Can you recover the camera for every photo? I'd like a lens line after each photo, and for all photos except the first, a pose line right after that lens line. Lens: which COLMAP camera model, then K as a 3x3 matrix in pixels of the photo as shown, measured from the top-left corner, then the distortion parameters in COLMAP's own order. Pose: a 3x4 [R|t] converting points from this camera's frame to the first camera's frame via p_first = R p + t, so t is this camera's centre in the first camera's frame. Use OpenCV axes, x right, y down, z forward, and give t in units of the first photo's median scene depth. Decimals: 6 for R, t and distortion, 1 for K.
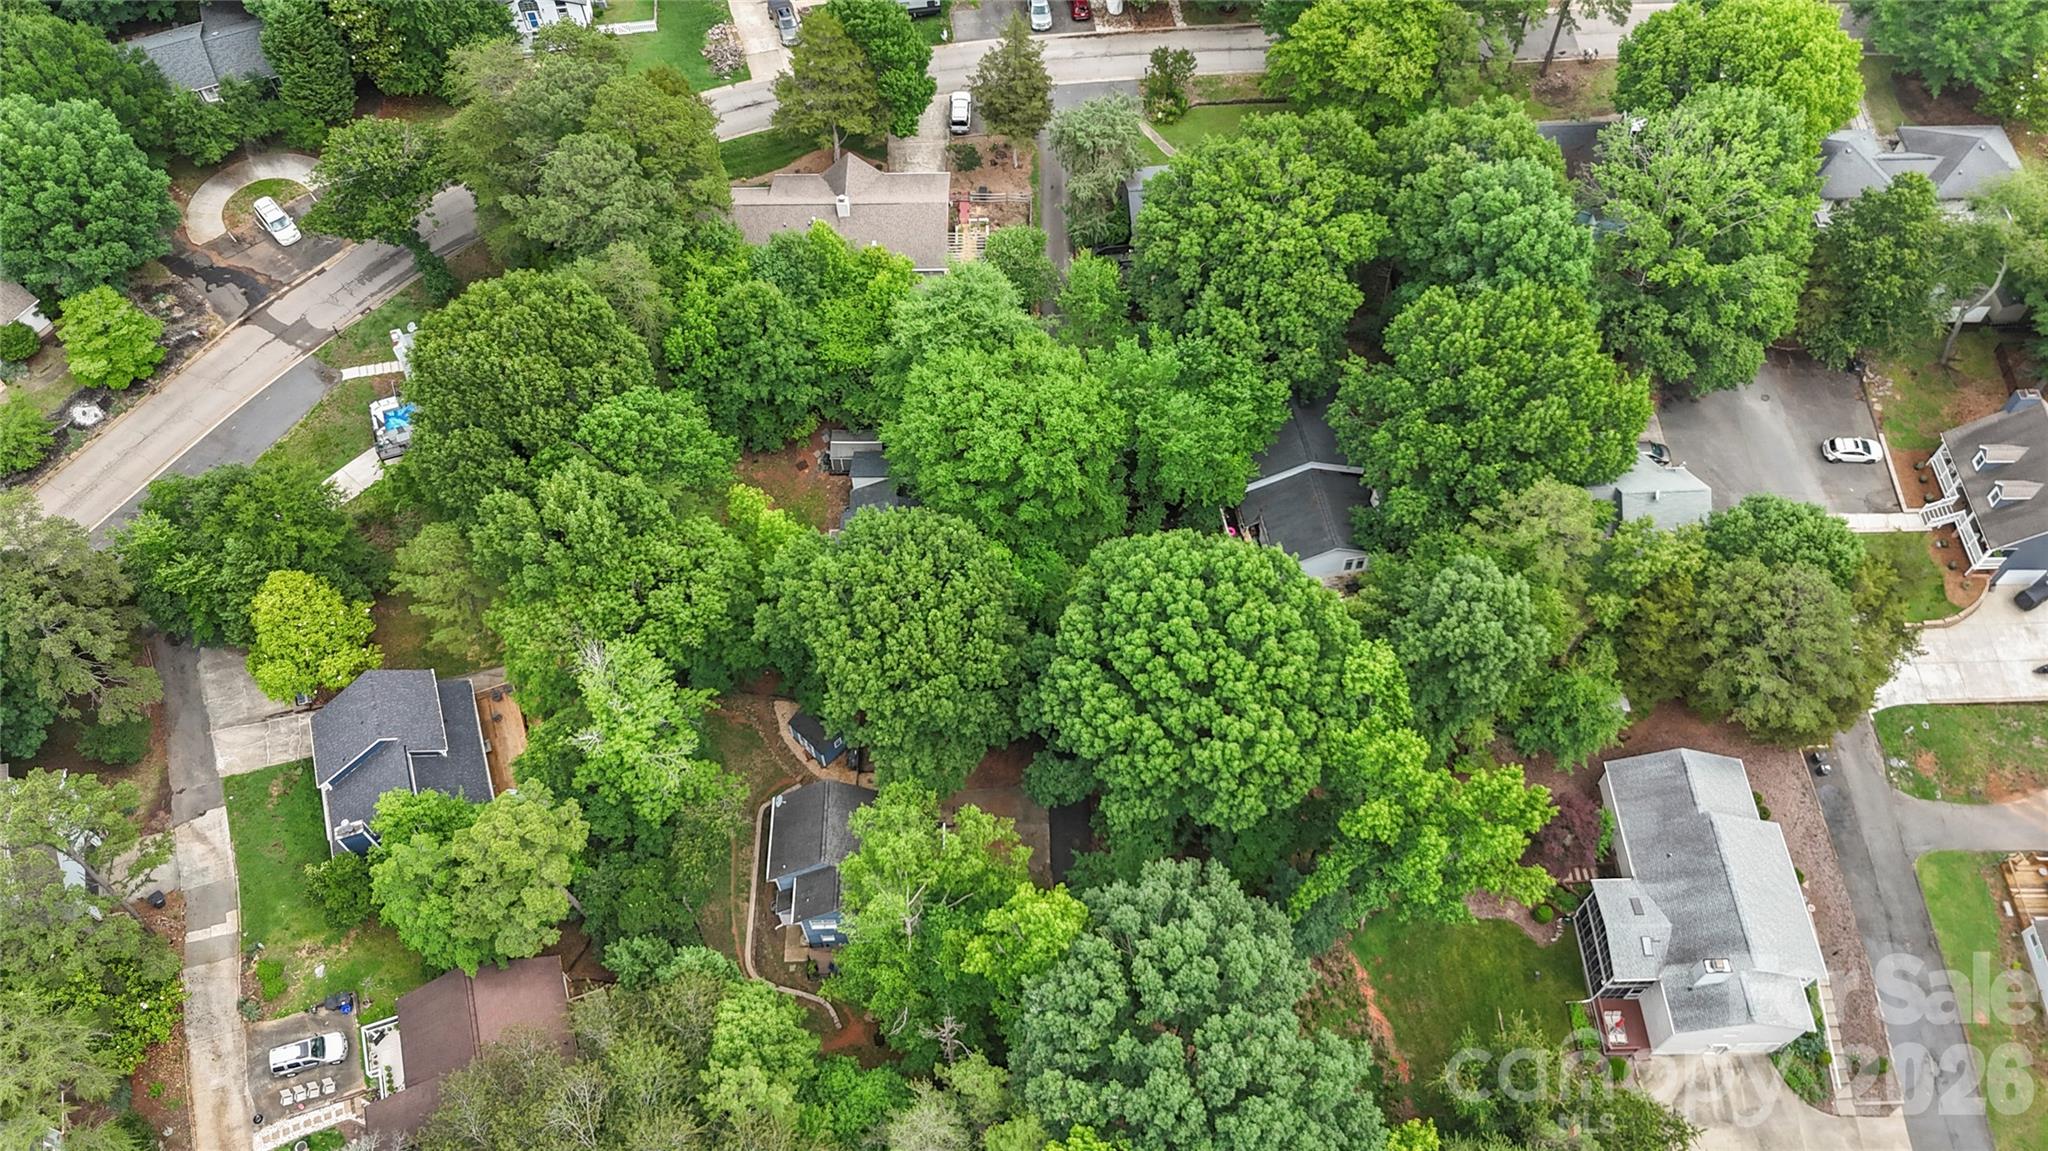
lens RADIAL K [[1532.8, 0, 1029.4], [0, 1532.8, 580.8], [0, 0, 1]] dist [0.026250, -0.016644]
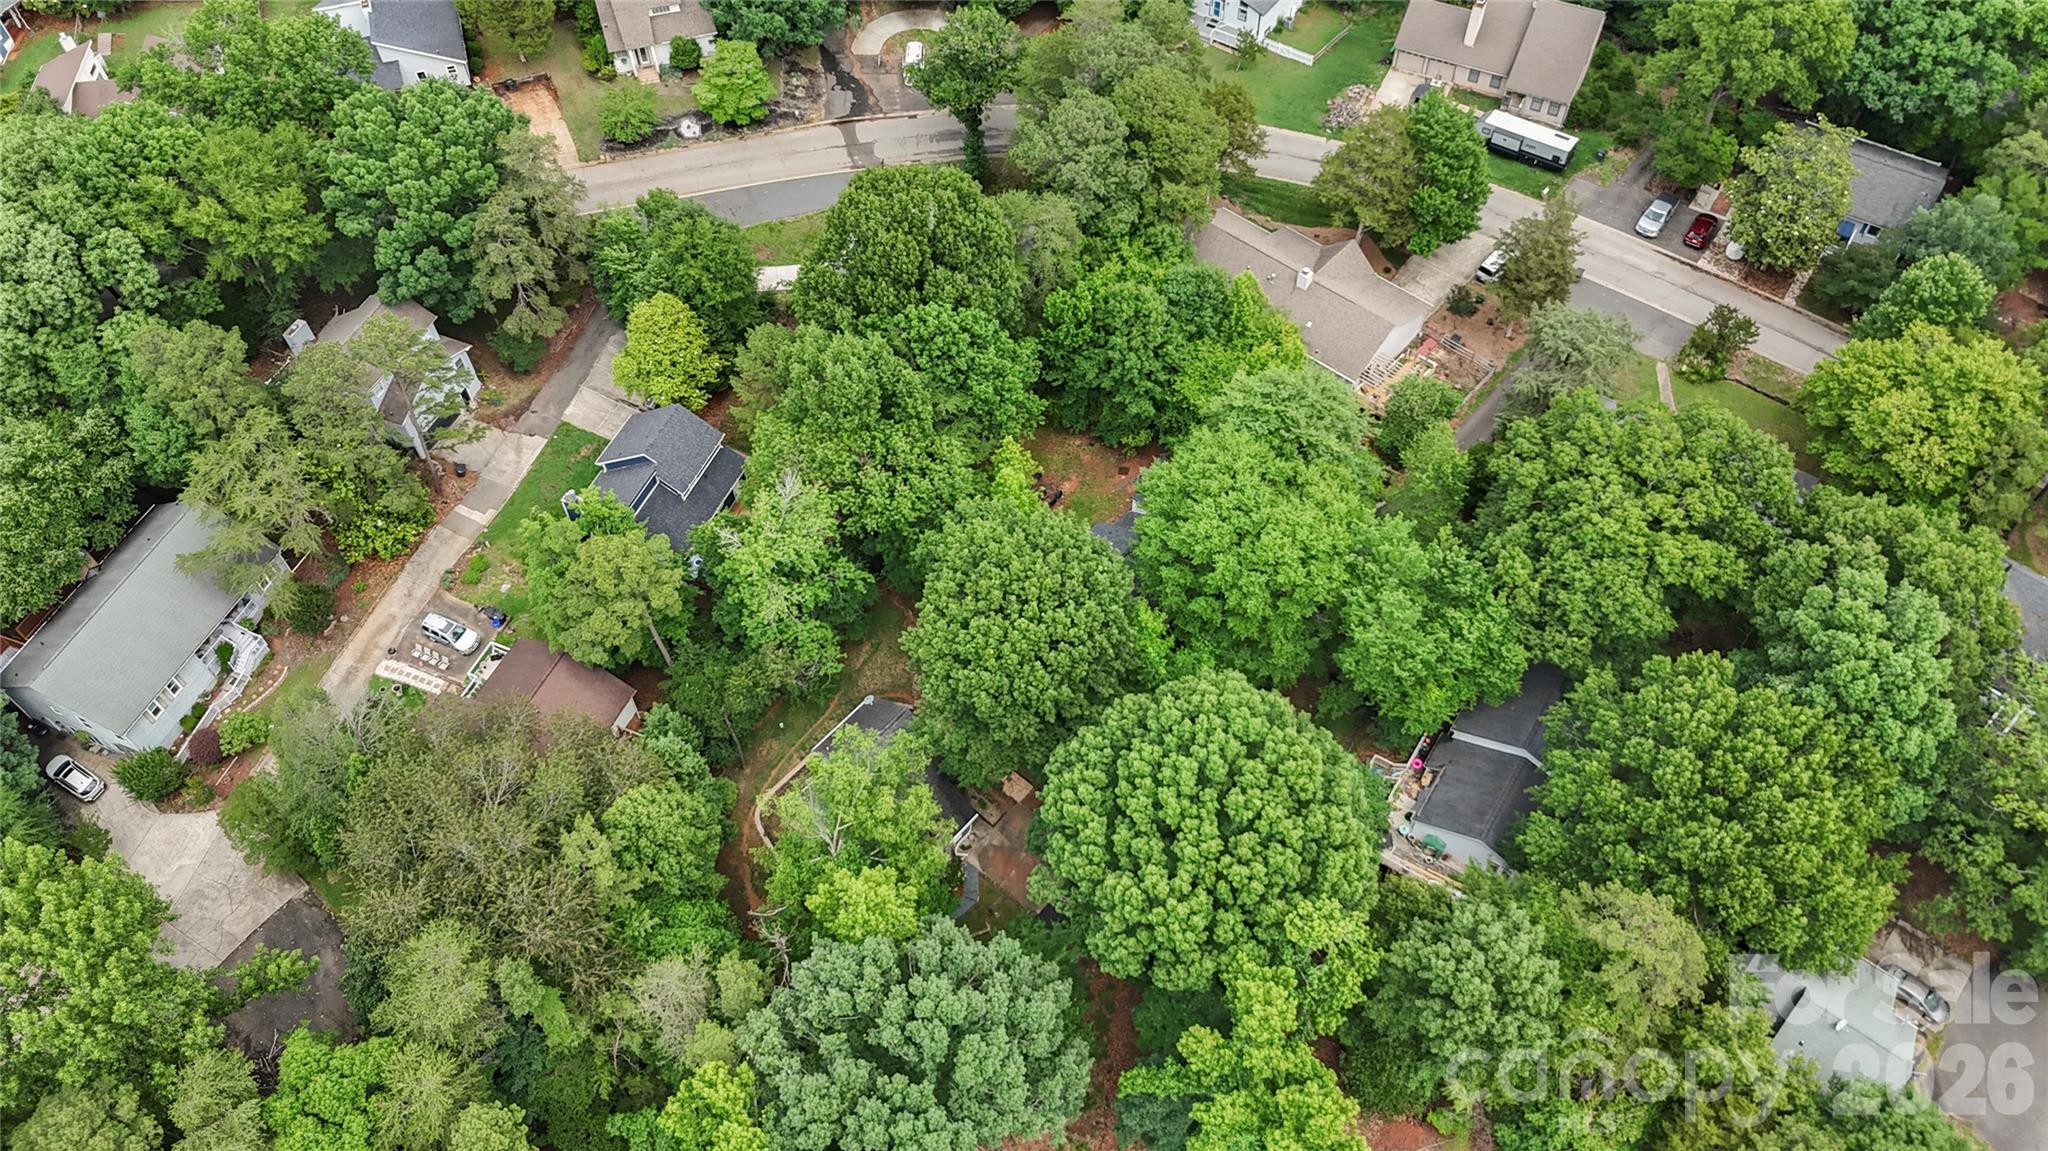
lens RADIAL K [[1532.8, 0, 1029.8], [0, 1532.8, 573.3], [0, 0, 1]] dist [0.026250, -0.016644]
pose [[0.737942, 0.545467, -0.397376, 0.296110], [-0.559709, 0.823655, 0.091209, -0.089647], [0.377052, 0.155108, 0.913112, 0.051980]]
